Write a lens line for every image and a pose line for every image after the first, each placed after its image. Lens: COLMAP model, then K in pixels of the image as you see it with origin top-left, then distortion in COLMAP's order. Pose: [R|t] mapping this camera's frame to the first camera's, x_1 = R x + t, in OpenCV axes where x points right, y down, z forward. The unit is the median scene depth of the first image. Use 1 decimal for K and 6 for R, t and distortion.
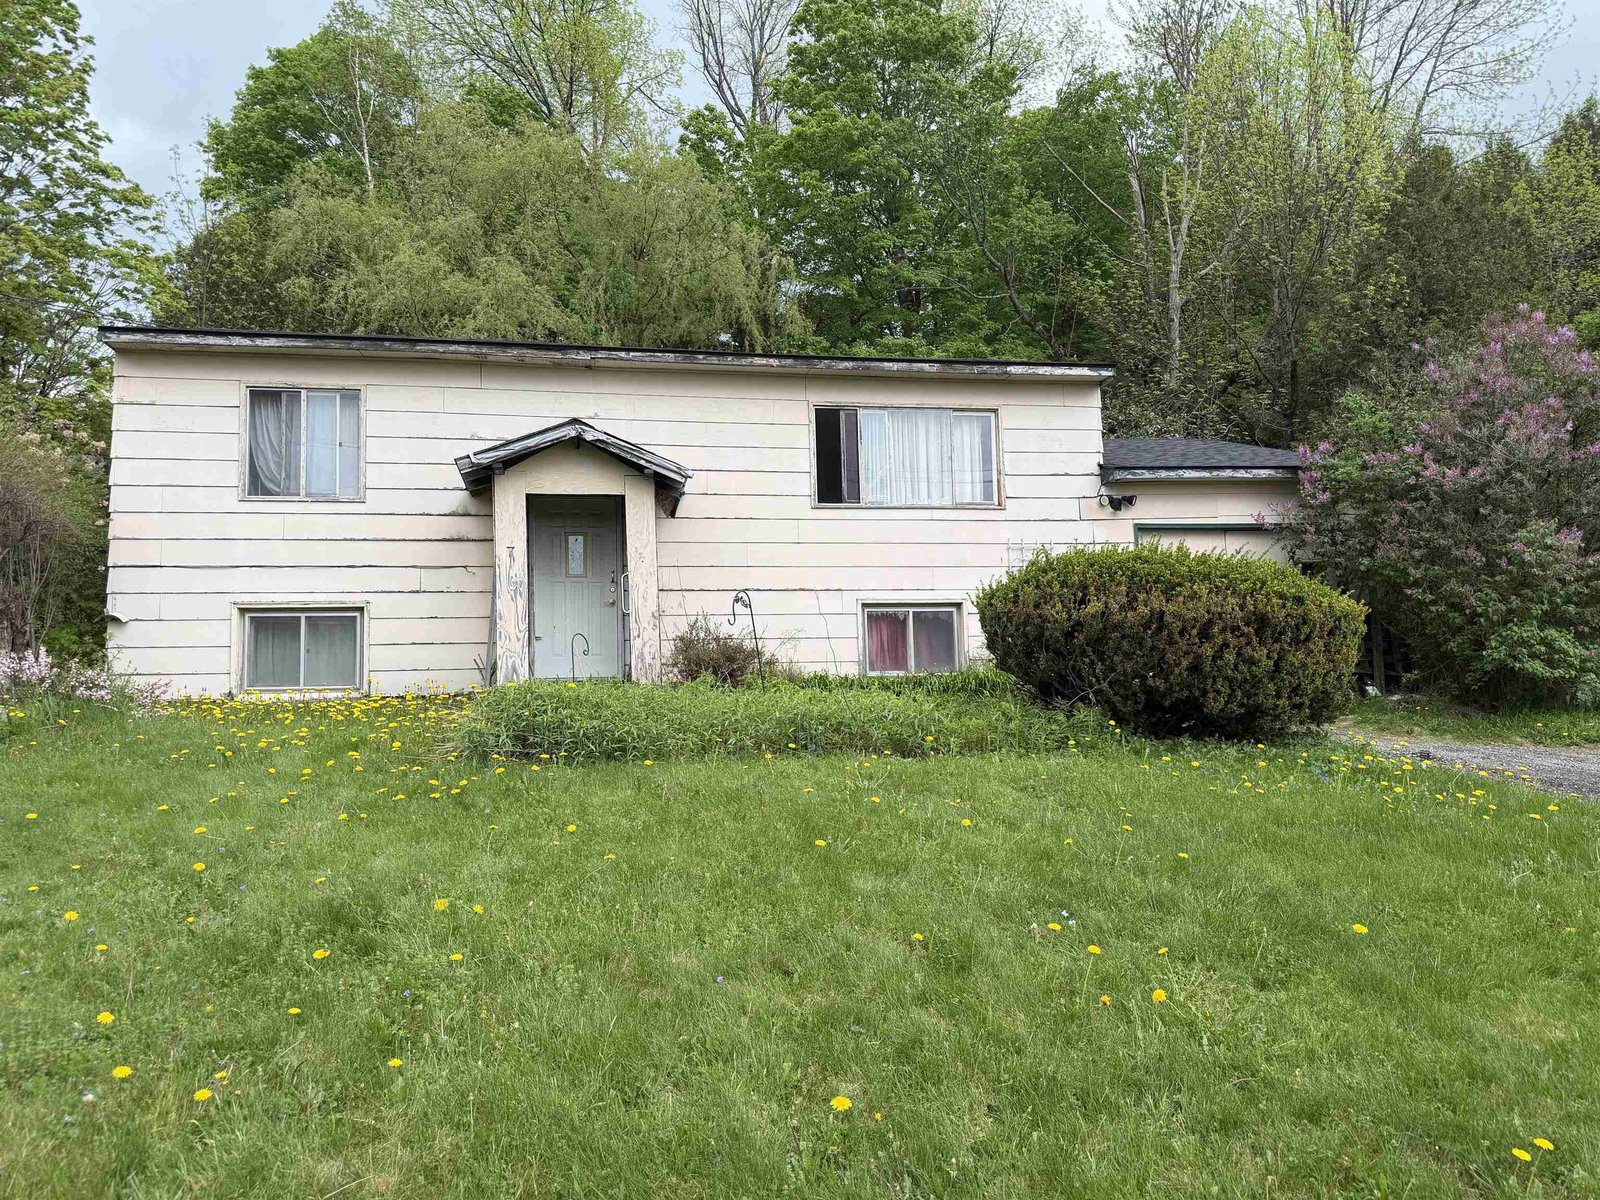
lens RADIAL K [[1139.4, 0, 797.0], [0, 1139.4, 608.0], [0, 0, 1]] dist [0.057972, -0.060143]
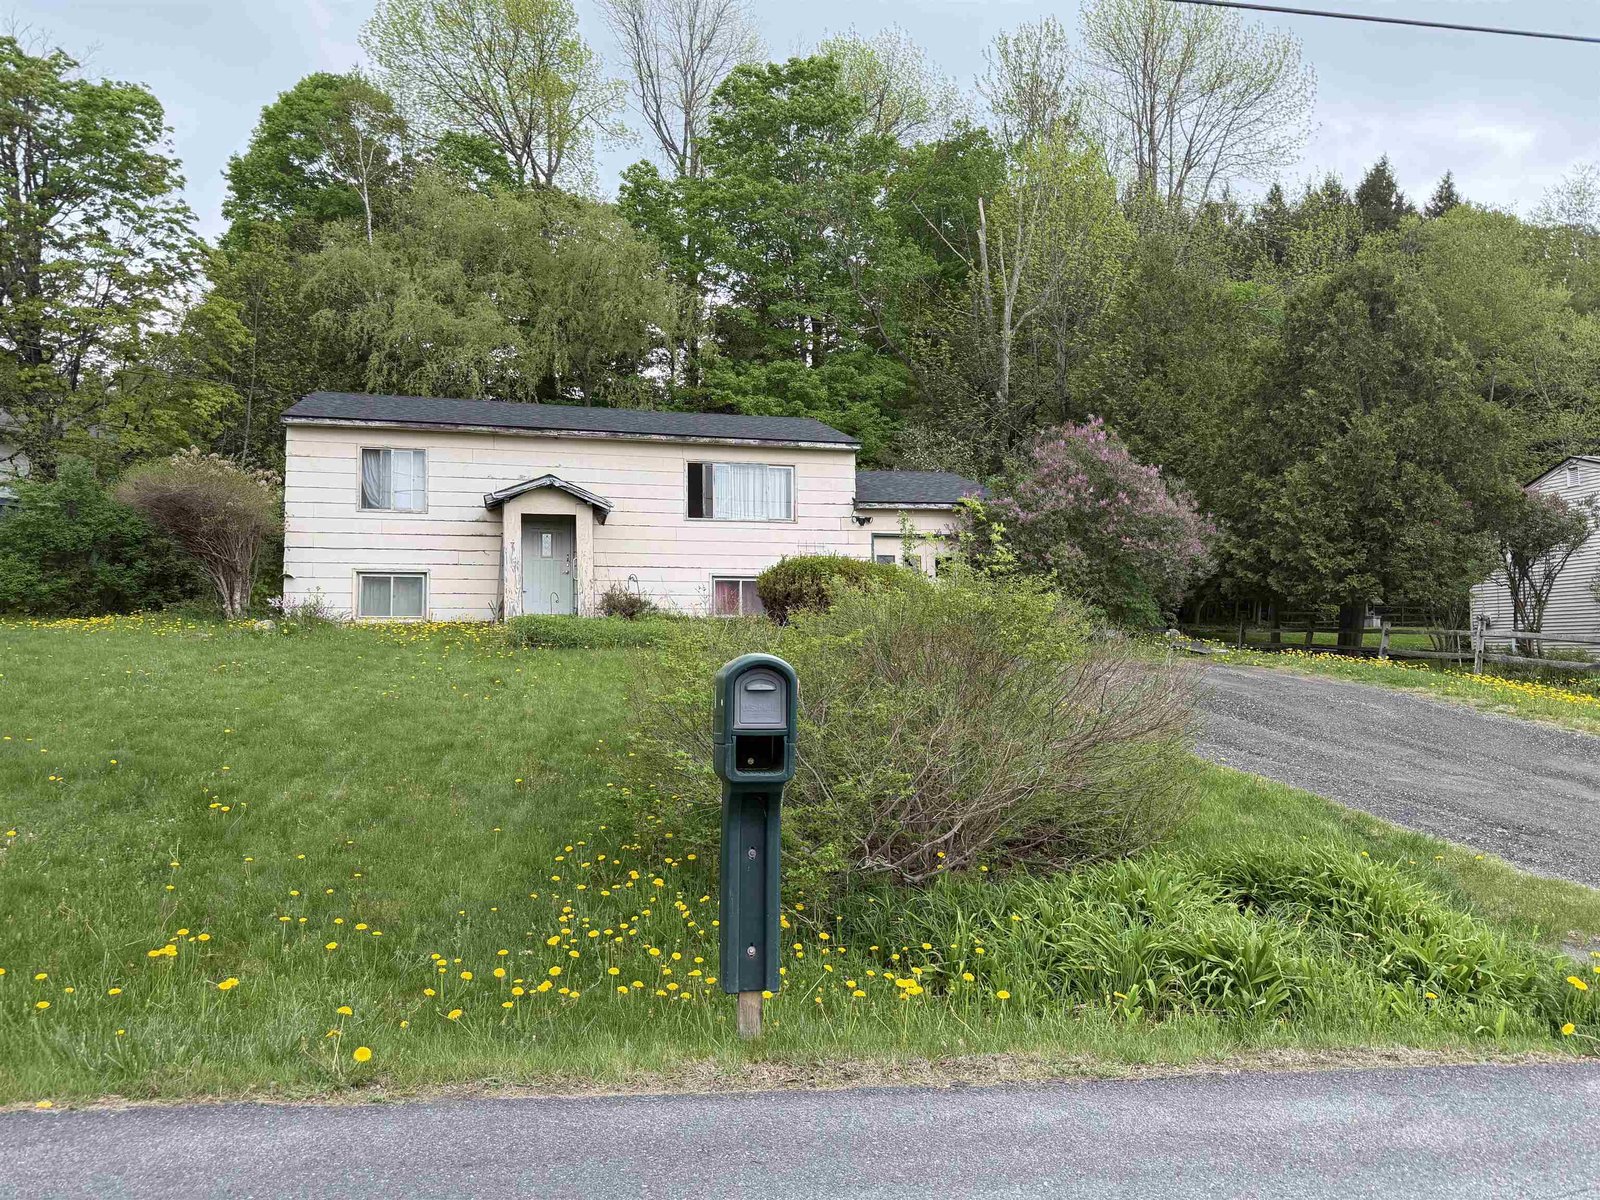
lens RADIAL K [[1139.4, 0, 803.4], [0, 1139.4, 592.6], [0, 0, 1]] dist [0.057972, -0.060143]
pose [[0.998066, 0.023026, 0.057749, 0.102209], [-0.024802, 0.999235, 0.030226, -0.036046], [-0.057009, -0.031599, 0.997873, -0.789041]]
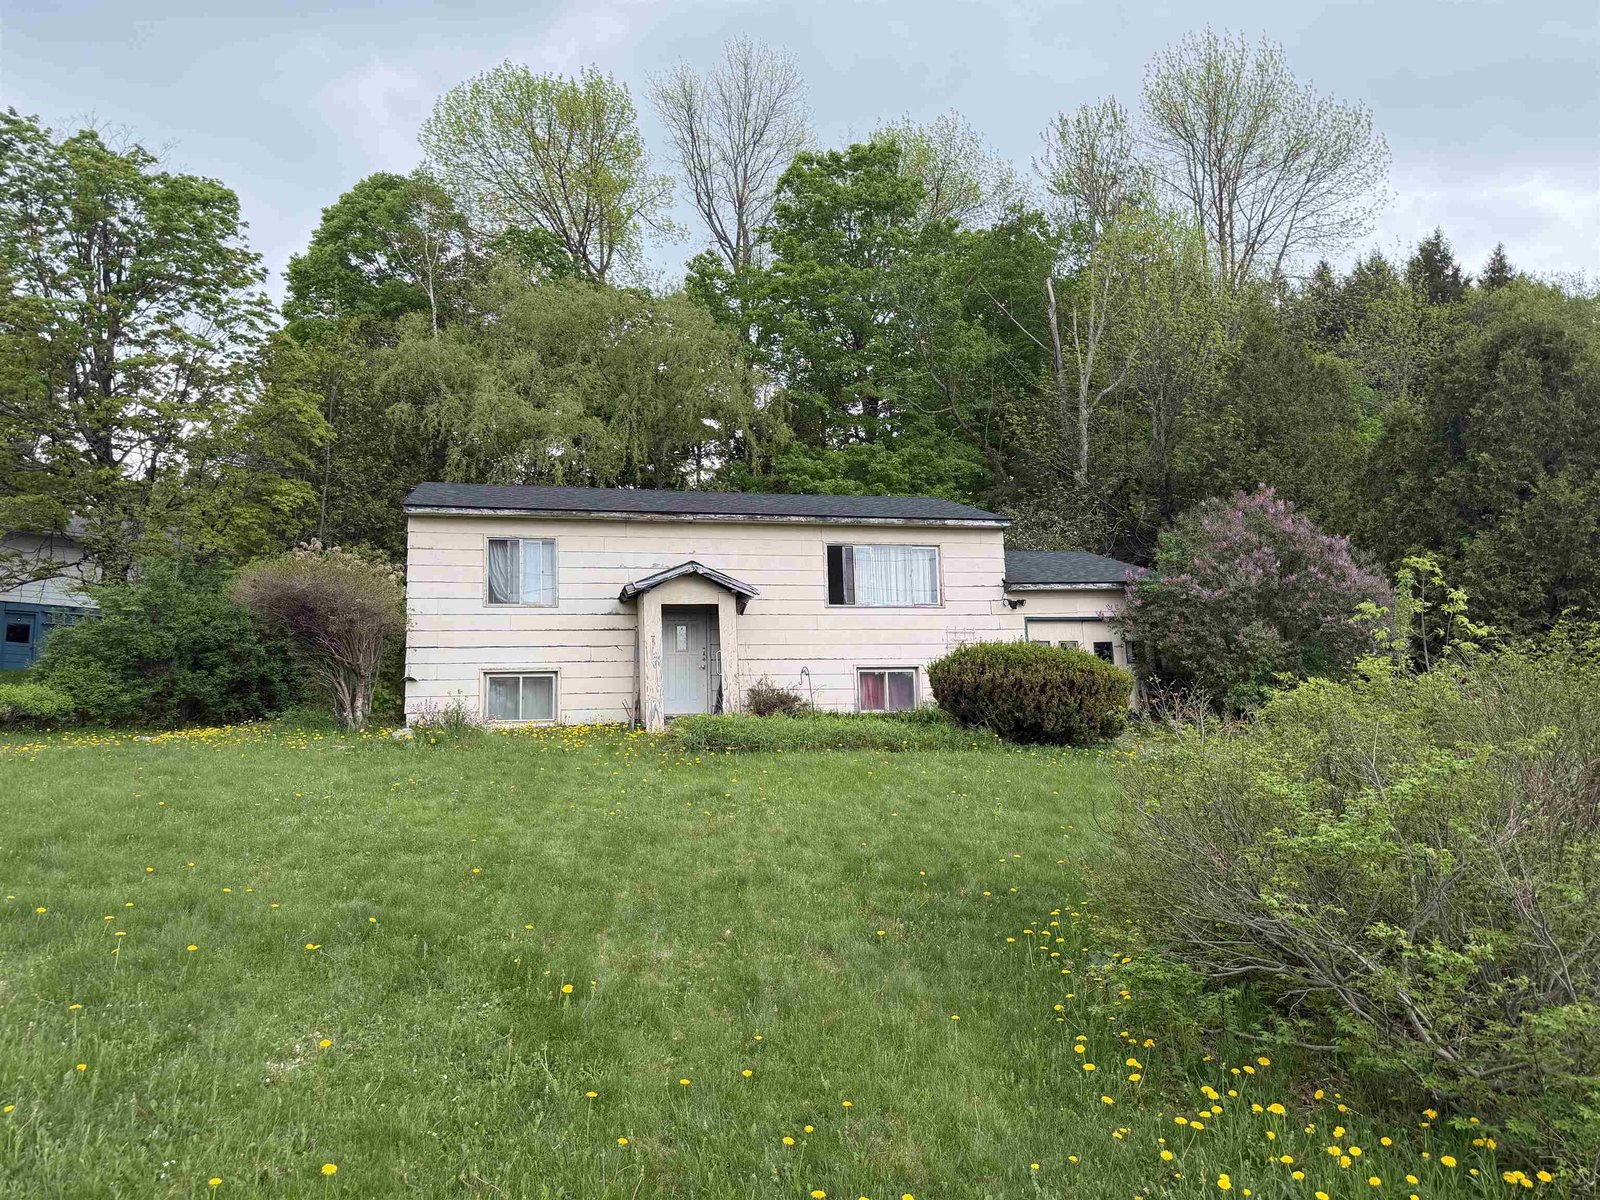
lens RADIAL K [[1139.4, 0, 797.5], [0, 1139.4, 605.2], [0, 0, 1]] dist [0.057972, -0.060143]
pose [[0.999051, 0.003626, 0.043416, -0.100096], [-0.001929, 0.999235, -0.039050, -0.030426], [-0.043524, 0.038929, 0.998294, -0.627001]]
